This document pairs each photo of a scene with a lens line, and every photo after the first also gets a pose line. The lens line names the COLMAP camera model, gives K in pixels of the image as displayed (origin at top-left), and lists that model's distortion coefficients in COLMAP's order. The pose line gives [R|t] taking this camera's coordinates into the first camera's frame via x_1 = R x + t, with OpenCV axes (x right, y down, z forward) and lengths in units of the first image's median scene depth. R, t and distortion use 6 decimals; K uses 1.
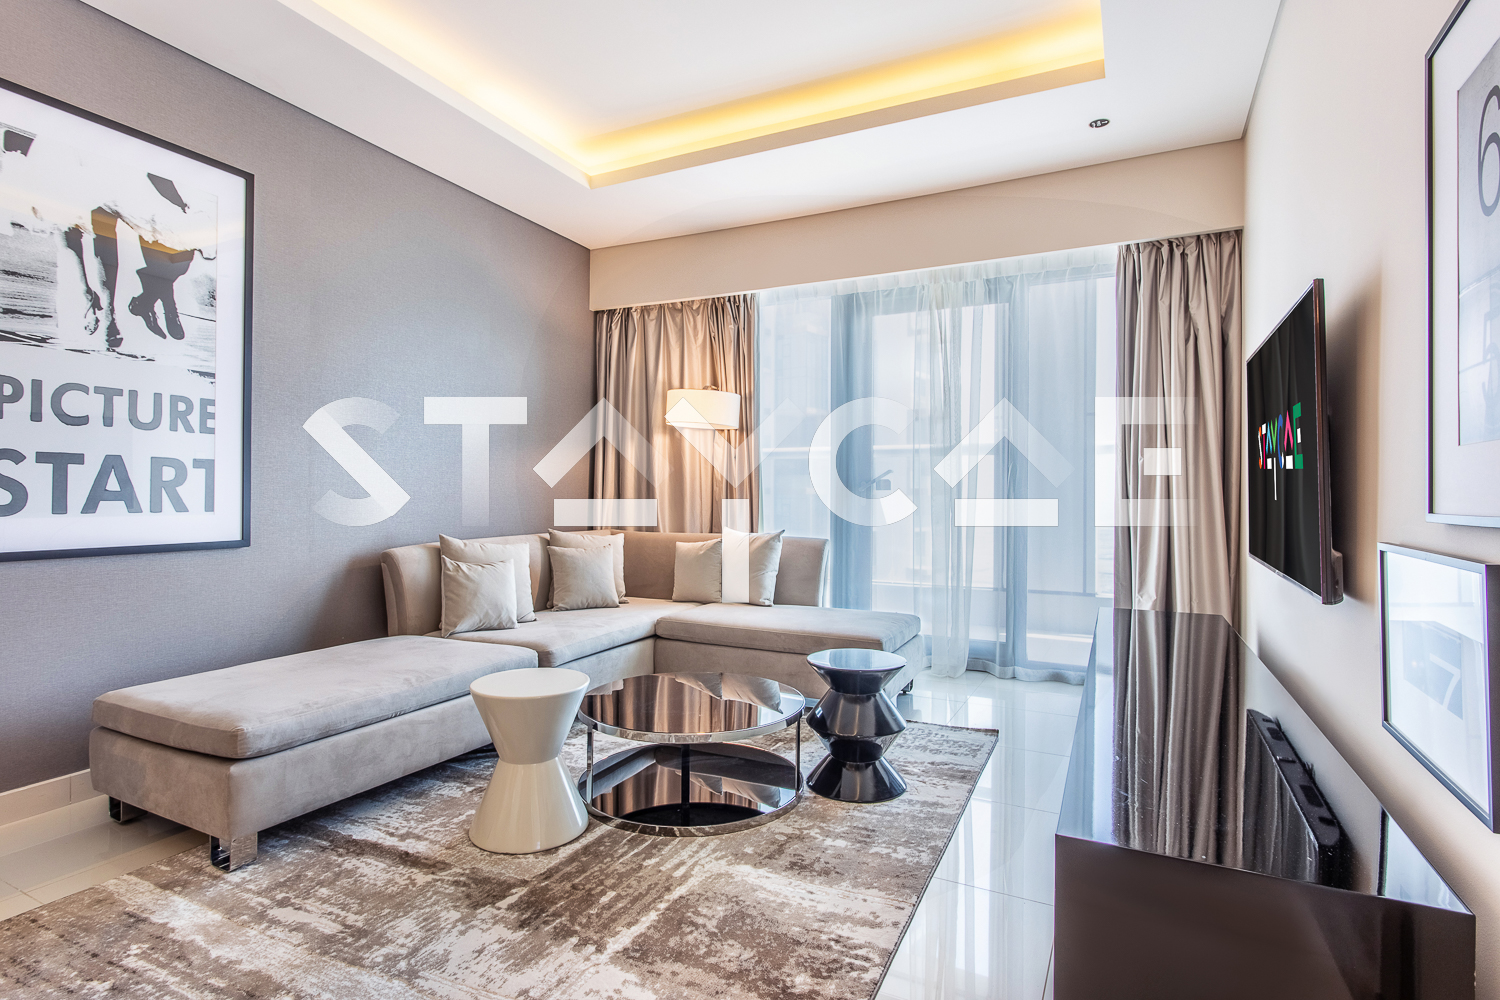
lens RADIAL K [[754.7, 0, 753.6], [0, 754.7, 499.3], [0, 0, 1]] dist [-0.018037, 0.000031]
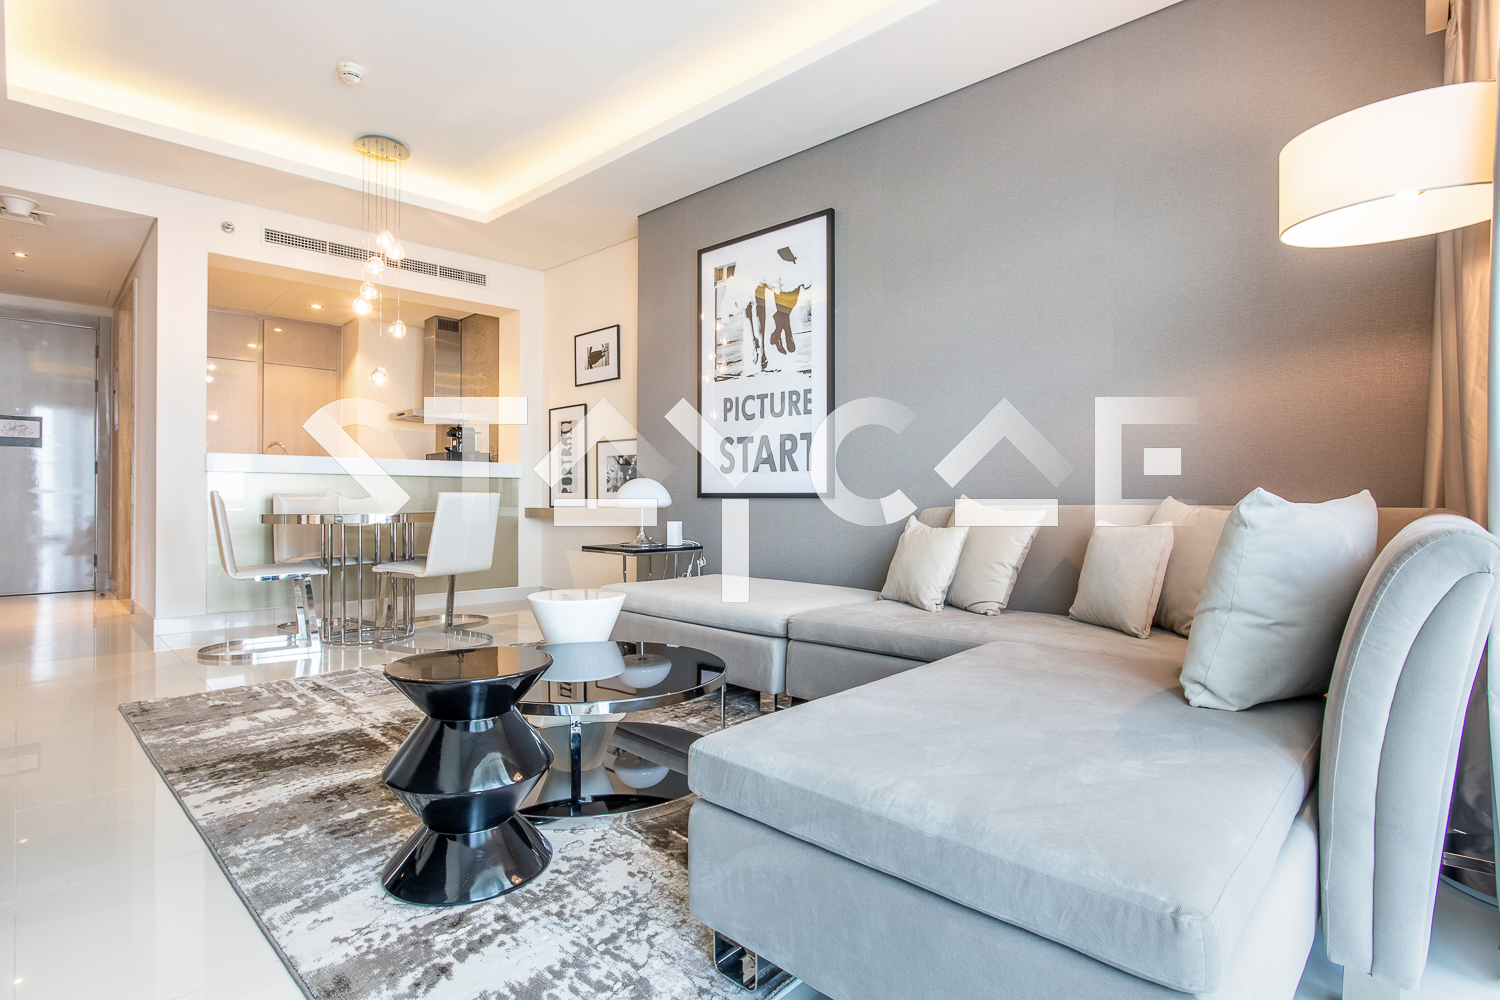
lens RADIAL K [[754.7, 0, 757.4], [0, 754.7, 494.7], [0, 0, 1]] dist [-0.018037, 0.000031]
pose [[-0.313508, -0.015664, -0.949456, 0.674247], [-0.015871, 0.999811, -0.011255, 0.084954], [0.949453, 0.011540, -0.313697, 1.472198]]
